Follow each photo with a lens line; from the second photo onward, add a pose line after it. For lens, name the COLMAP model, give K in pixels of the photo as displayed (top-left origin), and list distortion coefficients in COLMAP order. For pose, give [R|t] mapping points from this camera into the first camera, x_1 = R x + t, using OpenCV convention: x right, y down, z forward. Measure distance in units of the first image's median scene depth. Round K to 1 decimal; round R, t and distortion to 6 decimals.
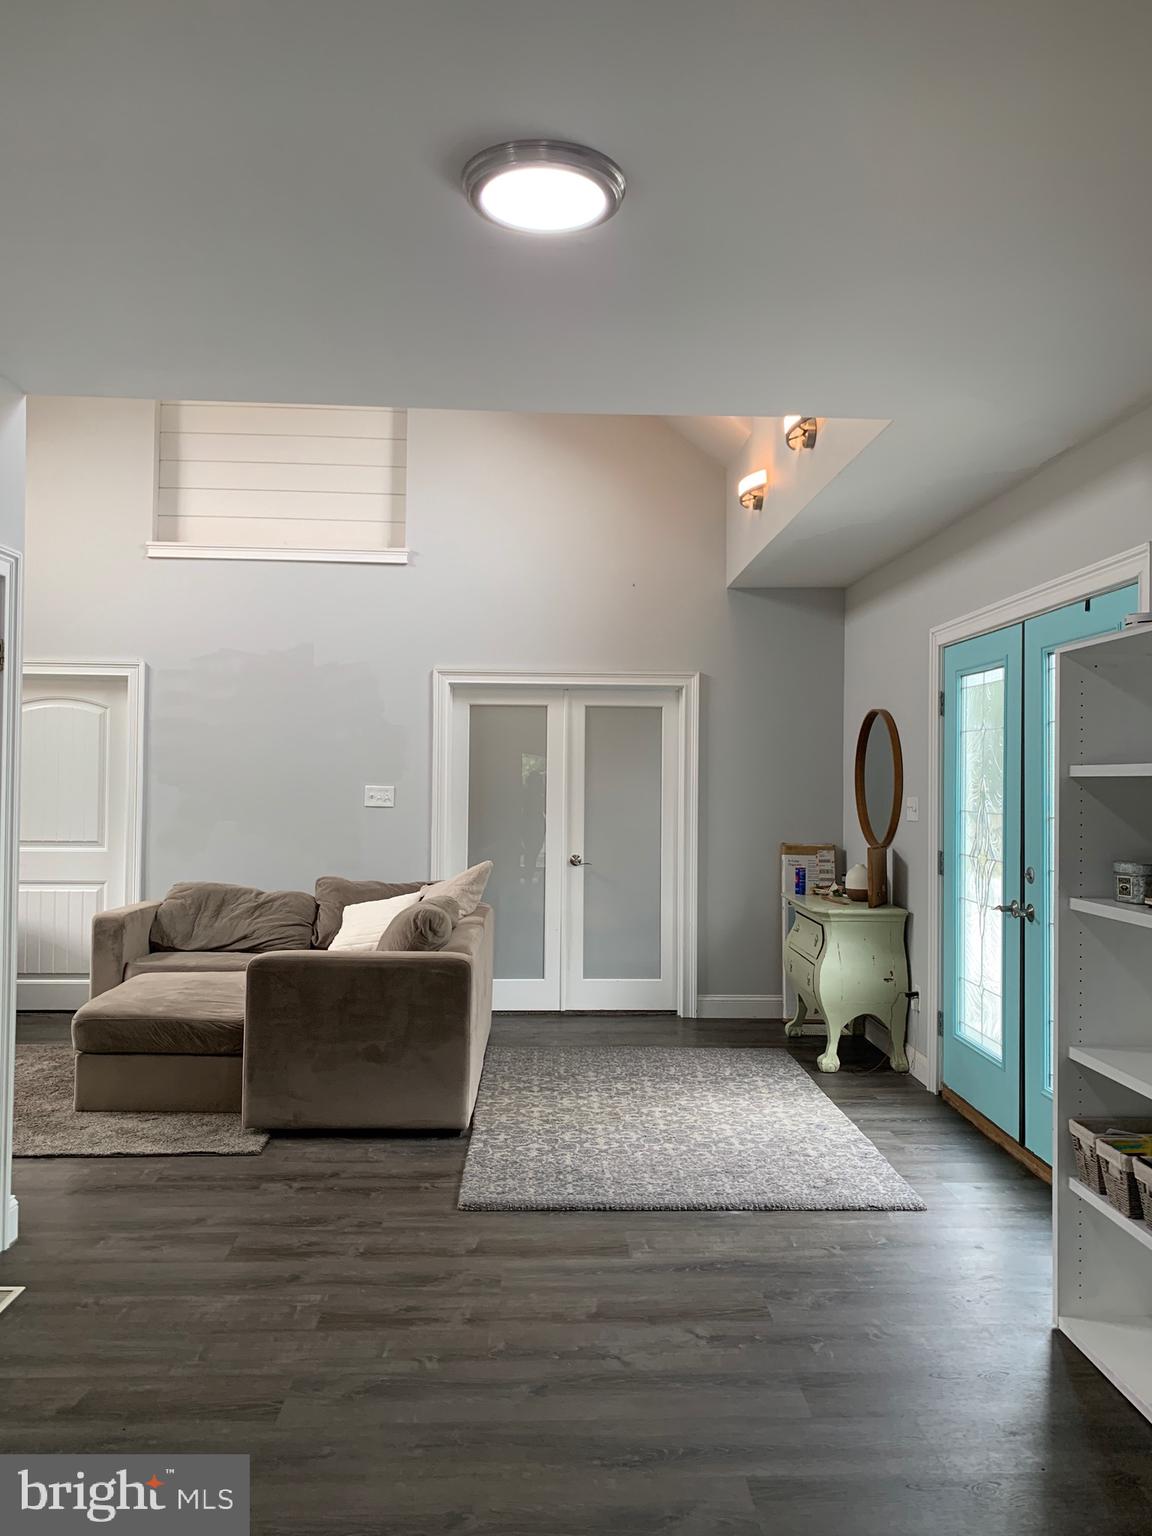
lens RADIAL K [[1189.1, 0, 564.2], [0, 1189.1, 781.8], [0, 0, 1]] dist [0.070899, -0.076387]
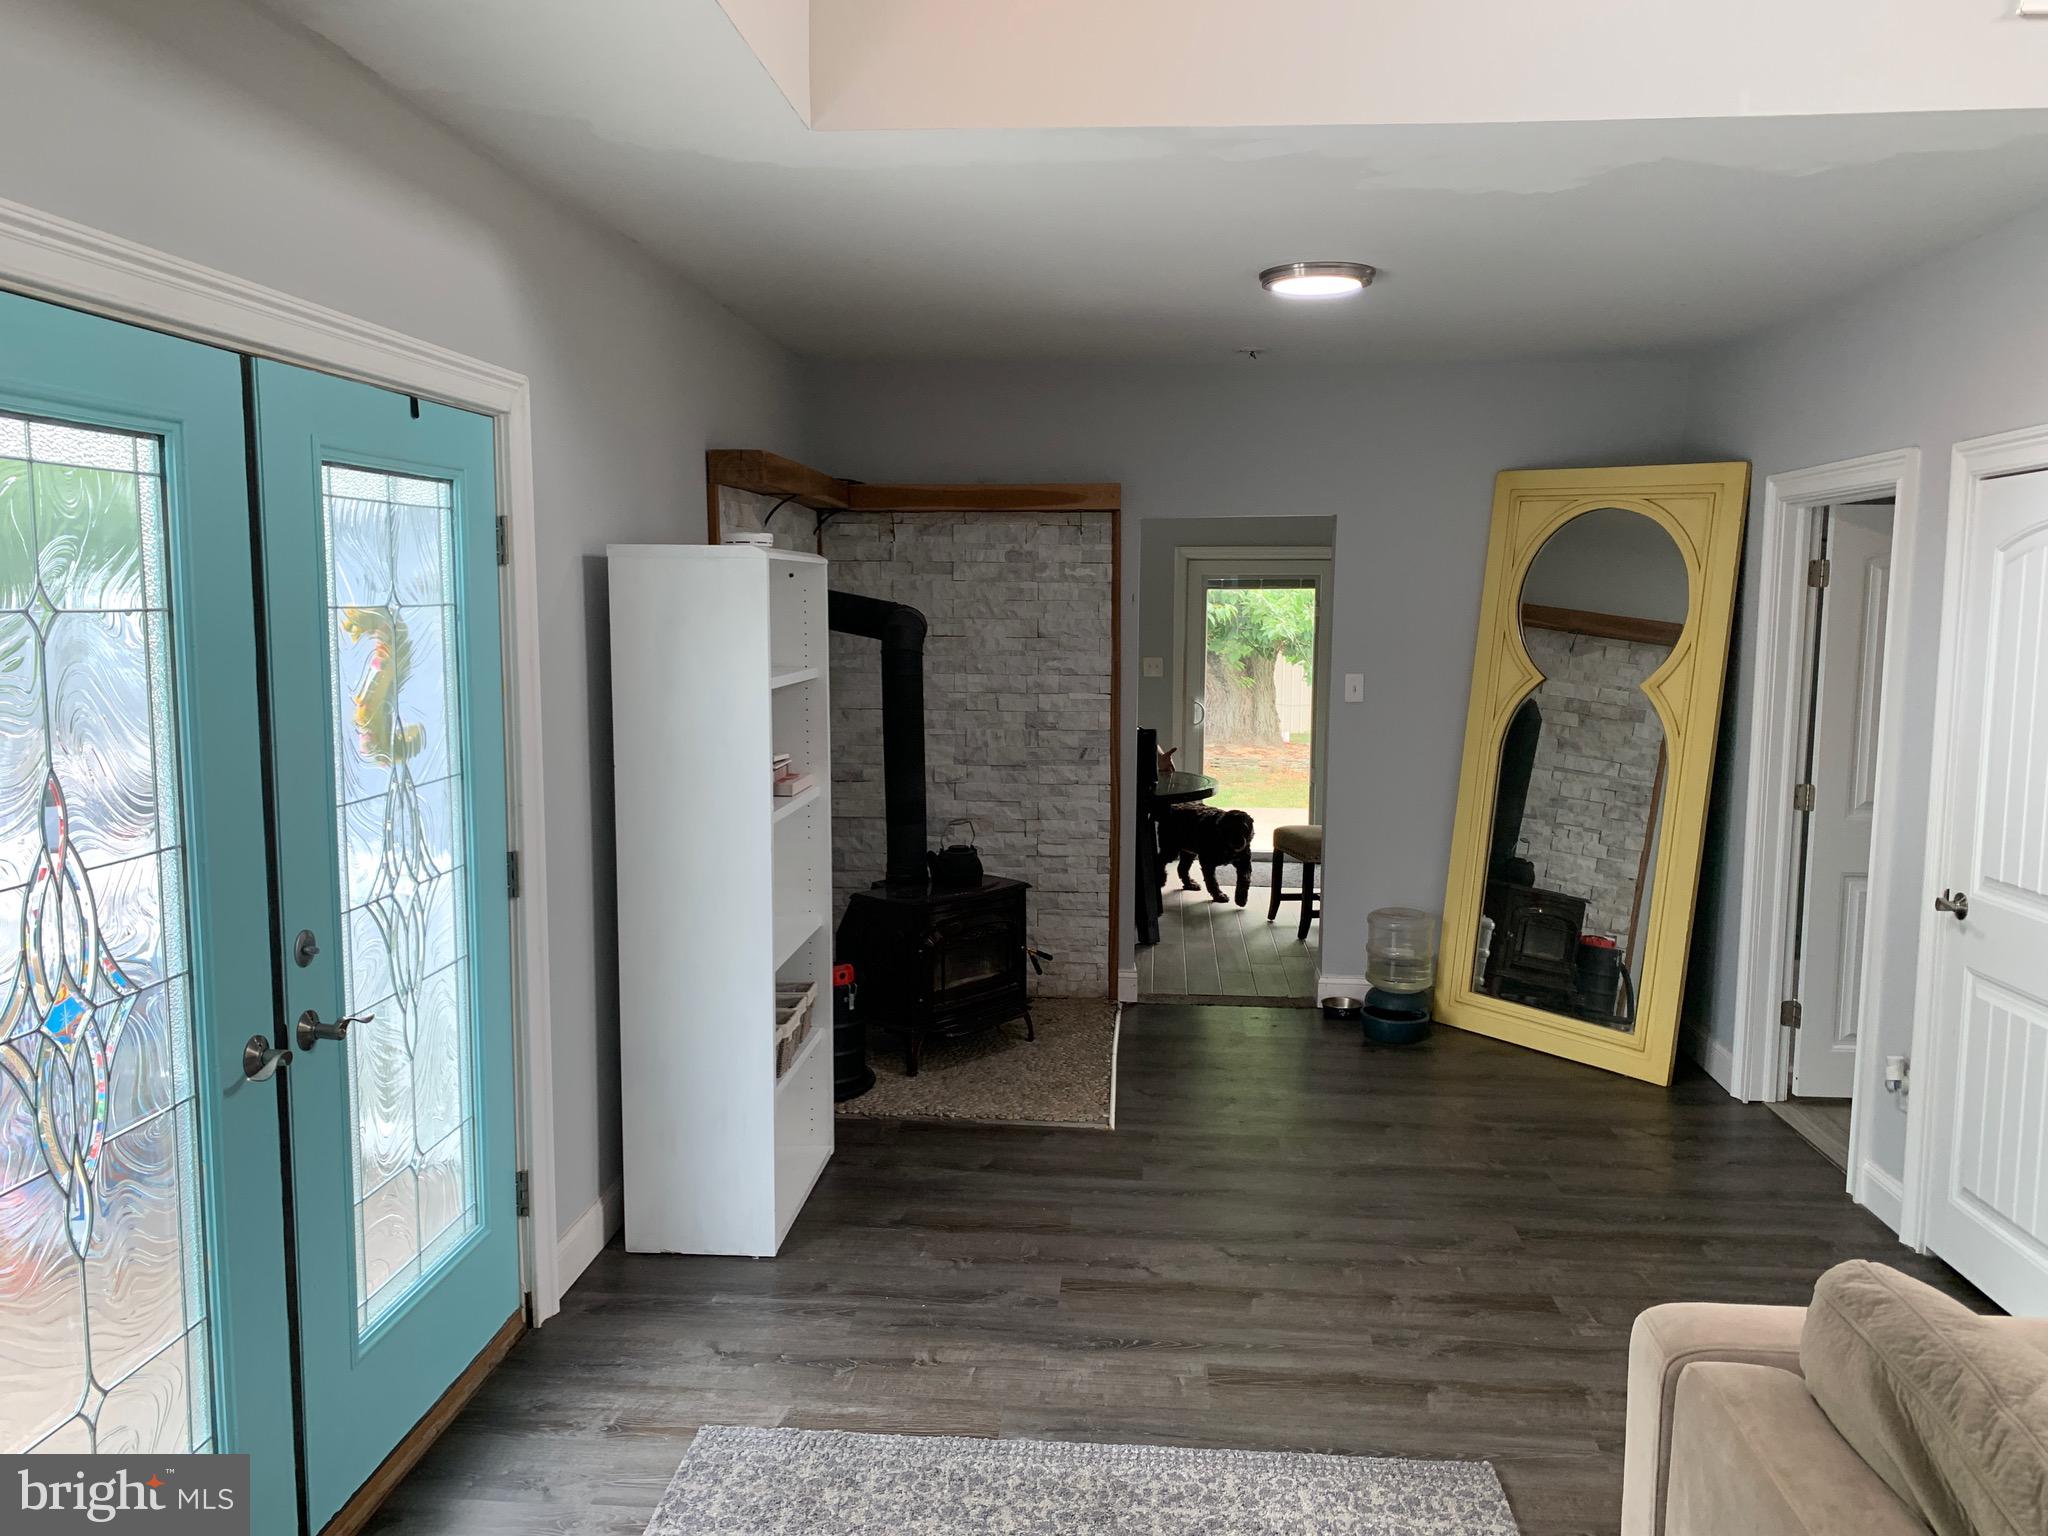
lens RADIAL K [[1546.2, 0, 1043.4], [0, 1546.2, 769.7], [0, 0, 1]] dist [0.001793, -0.077269]
pose [[-0.995227, -0.028006, 0.093484, 0.078613], [-0.017622, 0.993763, 0.110110, -0.072134], [-0.095985, 0.107937, -0.989513, 1.959164]]
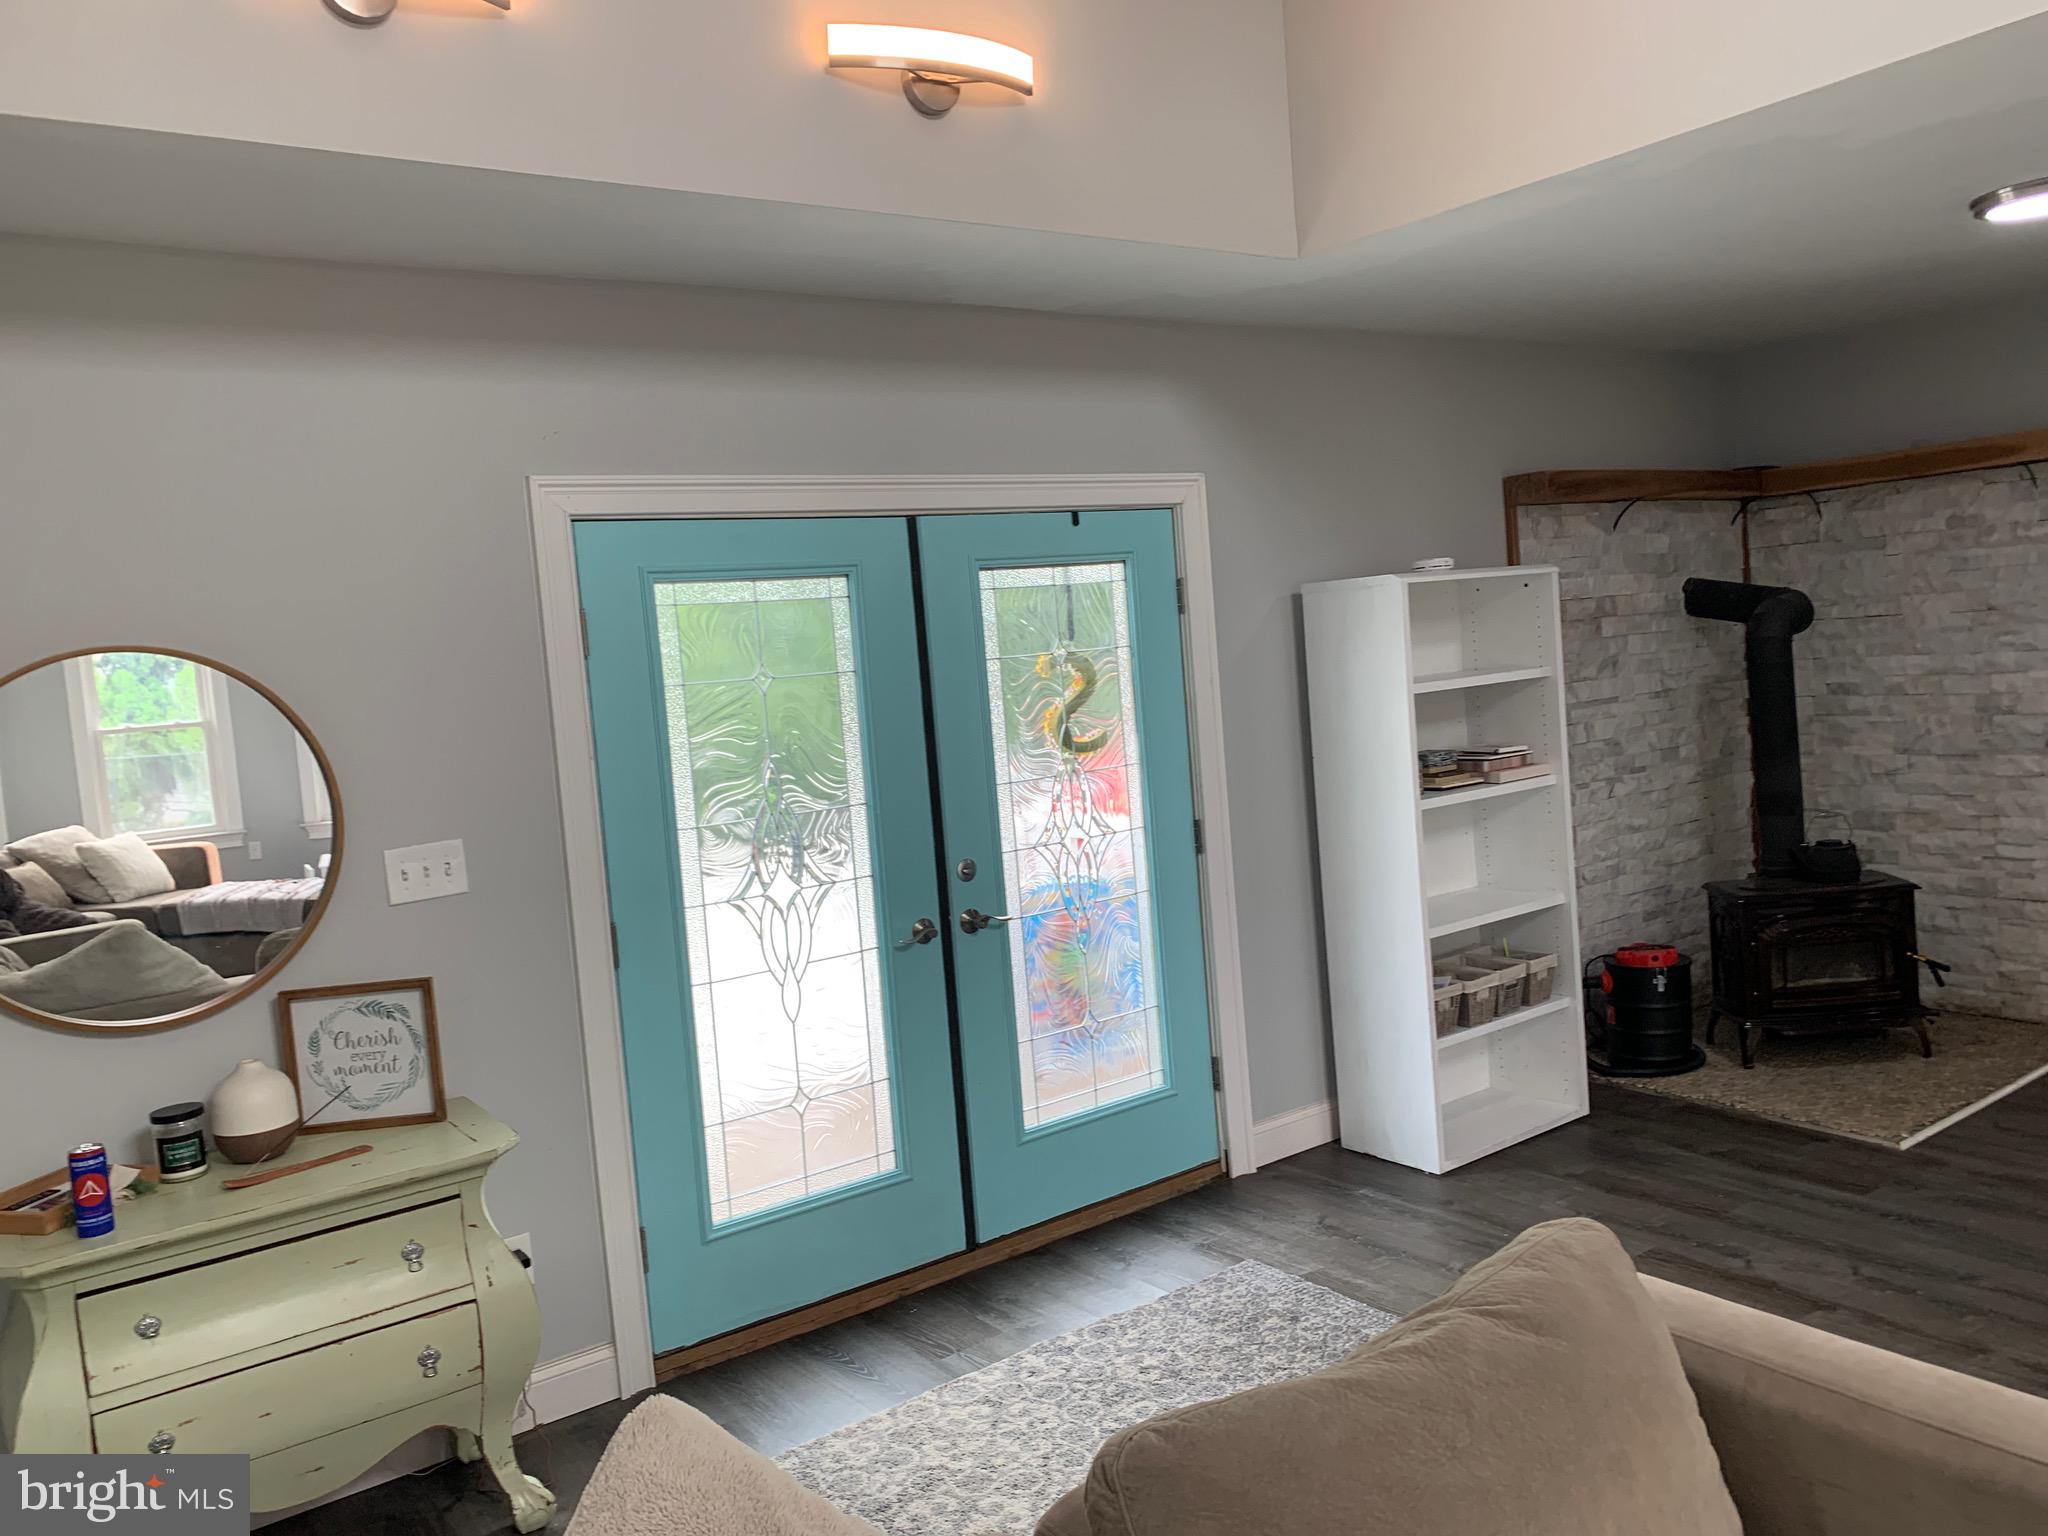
lens RADIAL K [[1585.4, 0, 1036.4], [0, 1585.4, 762.4], [0, 0, 1]] dist [0.070899, -0.076387]
pose [[-0.571749, -0.027855, 0.819956, -0.547358], [0.074211, 0.993571, 0.085500, -0.085672], [-0.817066, 0.109734, -0.566006, 1.919703]]
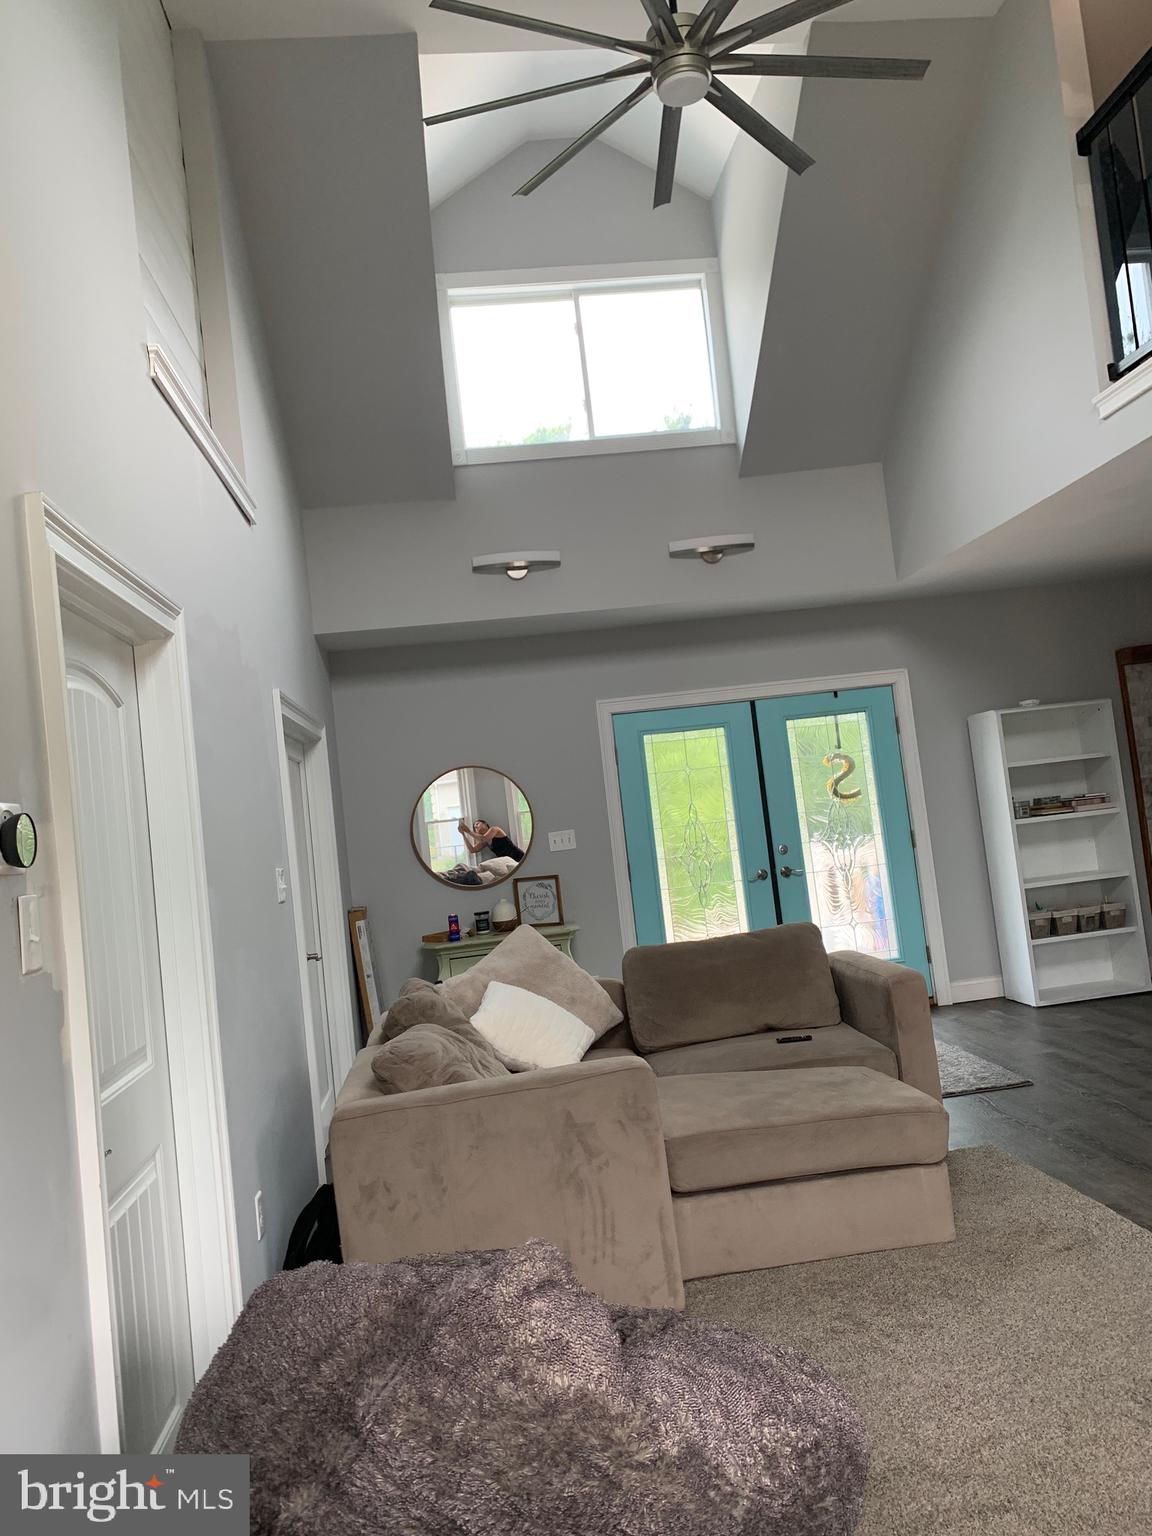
lens RADIAL K [[1189.1, 0, 564.2], [0, 1189.1, 781.8], [0, 0, 1]] dist [0.070899, -0.076387]
pose [[-0.065681, 0.036915, 0.997158, -1.634556], [0.107700, 0.993740, -0.029694, -0.000408], [-0.992011, 0.105443, -0.069245, 1.802056]]
